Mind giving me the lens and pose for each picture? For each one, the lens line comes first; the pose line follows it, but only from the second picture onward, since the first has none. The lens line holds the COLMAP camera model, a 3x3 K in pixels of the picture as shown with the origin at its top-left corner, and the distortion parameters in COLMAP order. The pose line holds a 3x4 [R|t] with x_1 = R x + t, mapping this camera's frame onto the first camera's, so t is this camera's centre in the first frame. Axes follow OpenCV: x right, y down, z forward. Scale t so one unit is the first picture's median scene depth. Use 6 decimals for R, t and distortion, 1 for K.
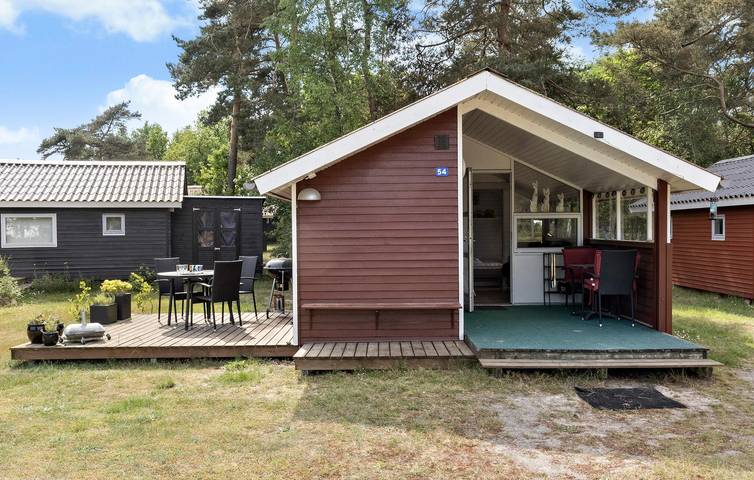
lens RADIAL K [[650.6, 0, 378.1], [0, 650.6, 239.9], [0, 0, 1]] dist [0.017227, 0.001609]
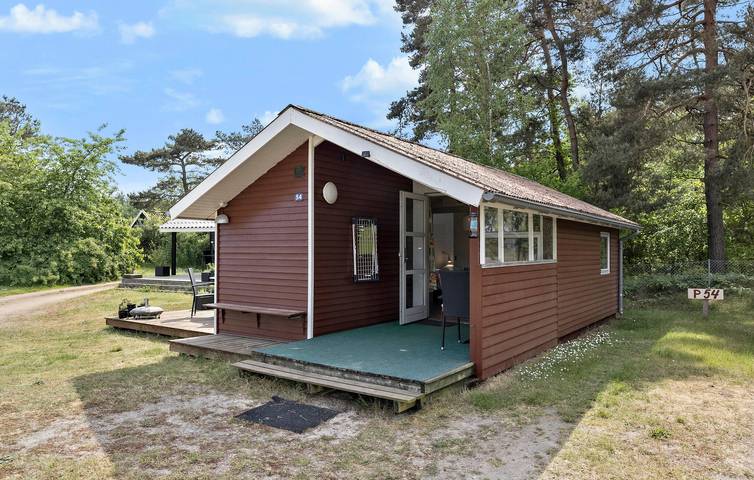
lens RADIAL K [[529.1, 0, 376.5], [0, 529.1, 240.4], [0, 0, 1]] dist [0.000196, -0.002645]
pose [[0.811138, 0.001862, -0.584851, 0.761250], [-0.025542, 0.999154, -0.032243, -0.001222], [0.584296, 0.041092, 0.810500, 0.323471]]
